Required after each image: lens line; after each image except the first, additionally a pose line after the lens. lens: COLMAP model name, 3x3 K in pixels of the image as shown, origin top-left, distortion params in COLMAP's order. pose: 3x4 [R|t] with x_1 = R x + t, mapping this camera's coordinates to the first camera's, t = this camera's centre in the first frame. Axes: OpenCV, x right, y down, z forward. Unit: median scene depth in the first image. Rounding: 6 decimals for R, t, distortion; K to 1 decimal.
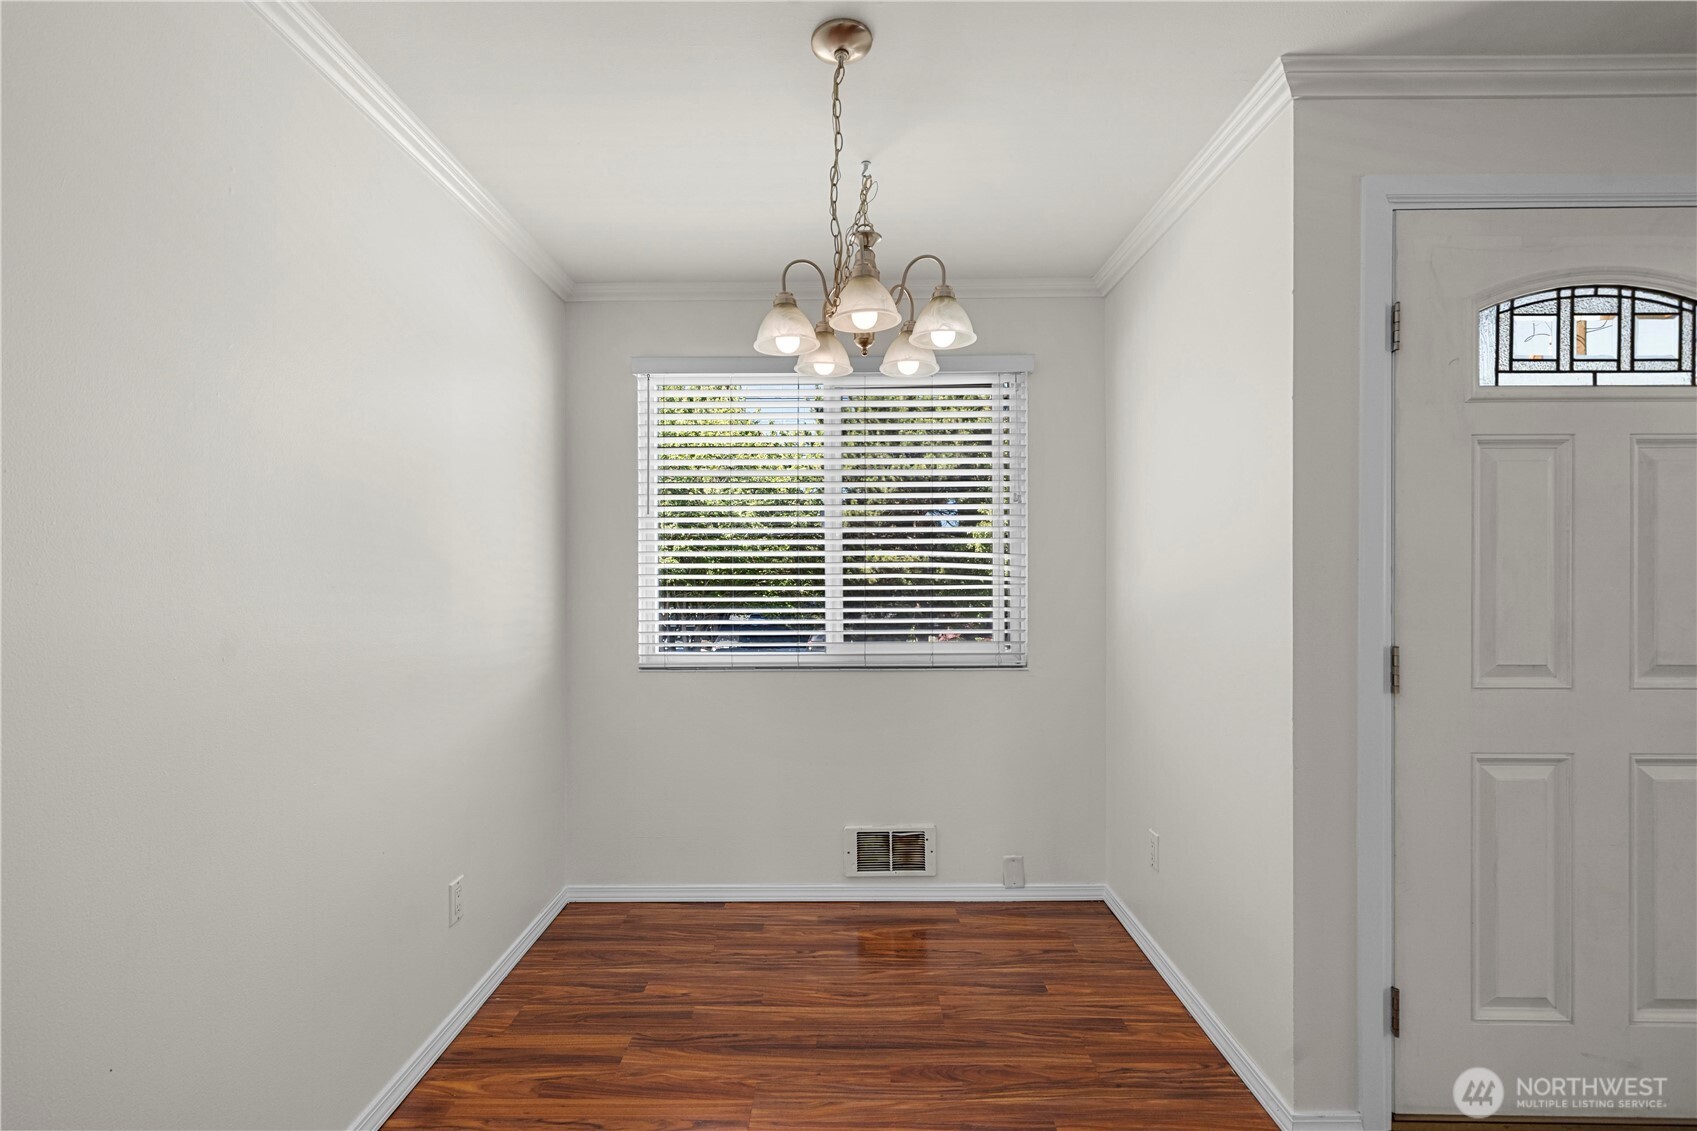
lens RADIAL K [[757.0, 0, 848.3], [0, 757.0, 573.9], [0, 0, 1]] dist [0.001957, 0.000173]
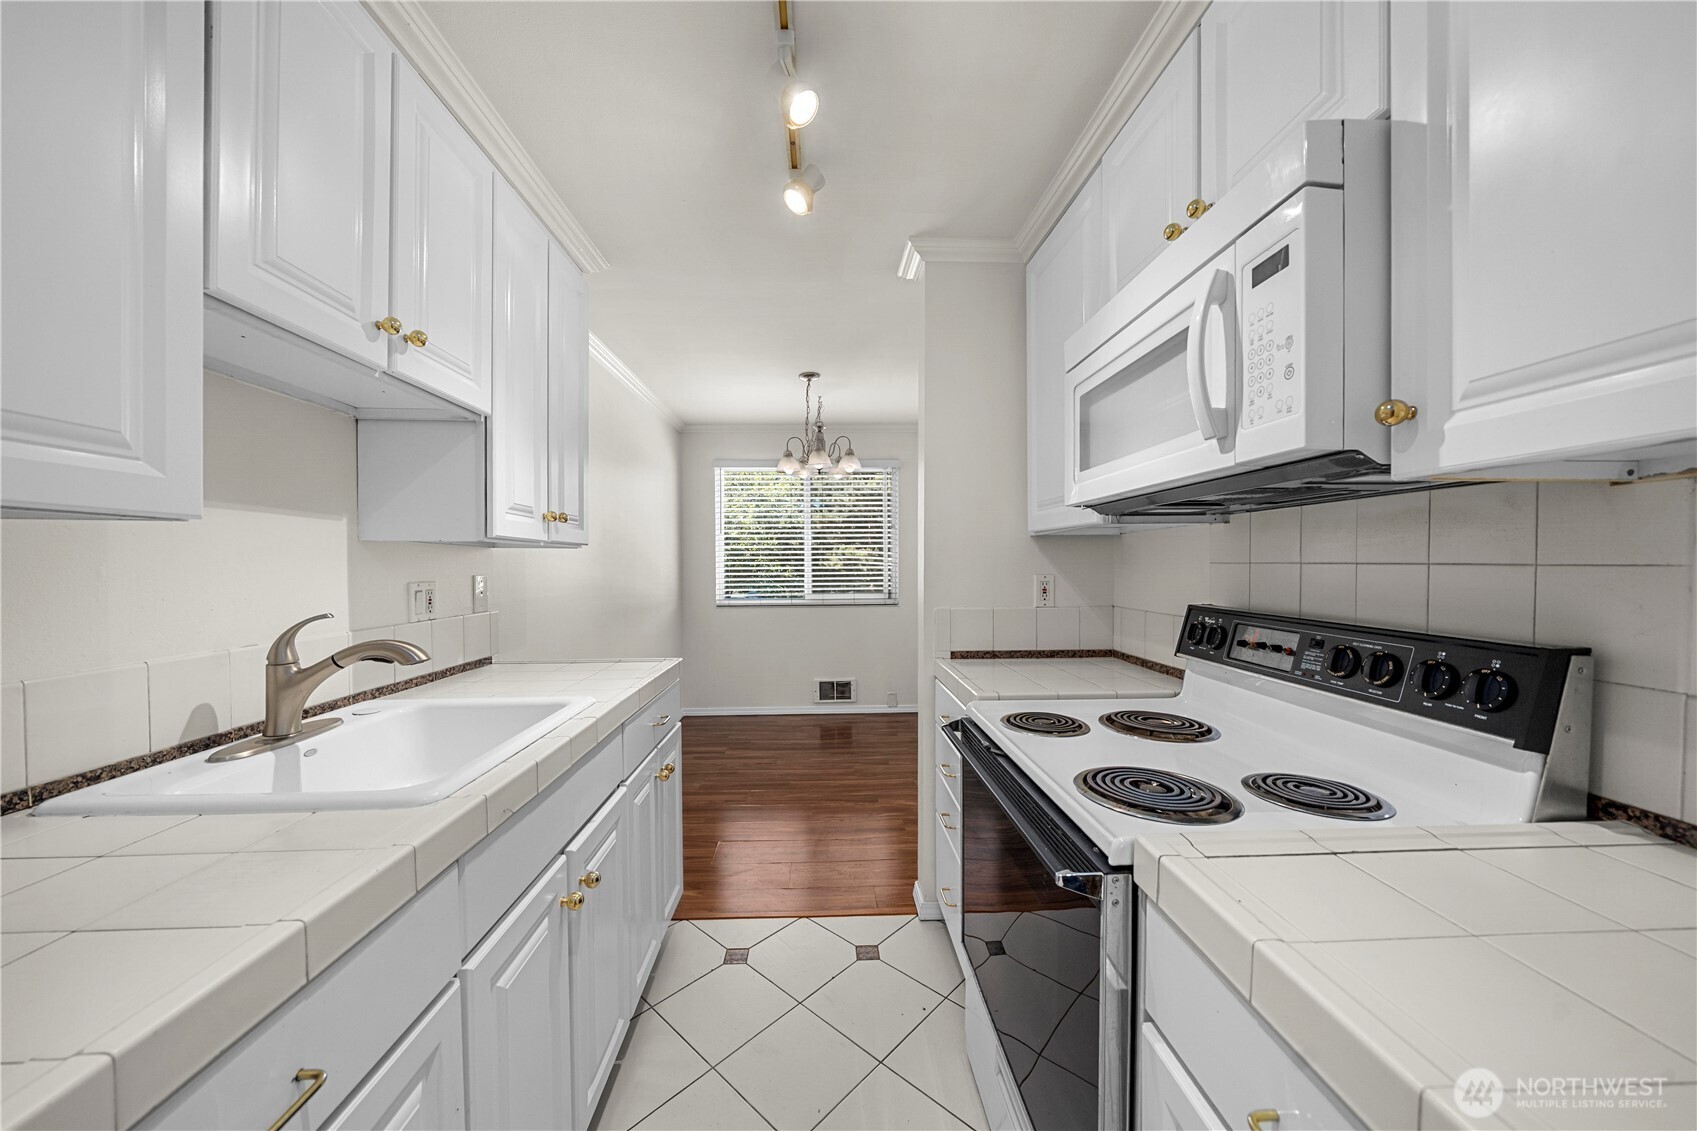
lens RADIAL K [[586.6, 0, 848.5], [0, 586.6, 565.5], [0, 0, 1]] dist [-0.001112, -0.000049]
pose [[0.998993, -0.002677, 0.044787, 0.020852], [0.002493, 0.999988, 0.004176, 0.004939], [-0.044798, -0.004060, 0.998988, -0.671216]]
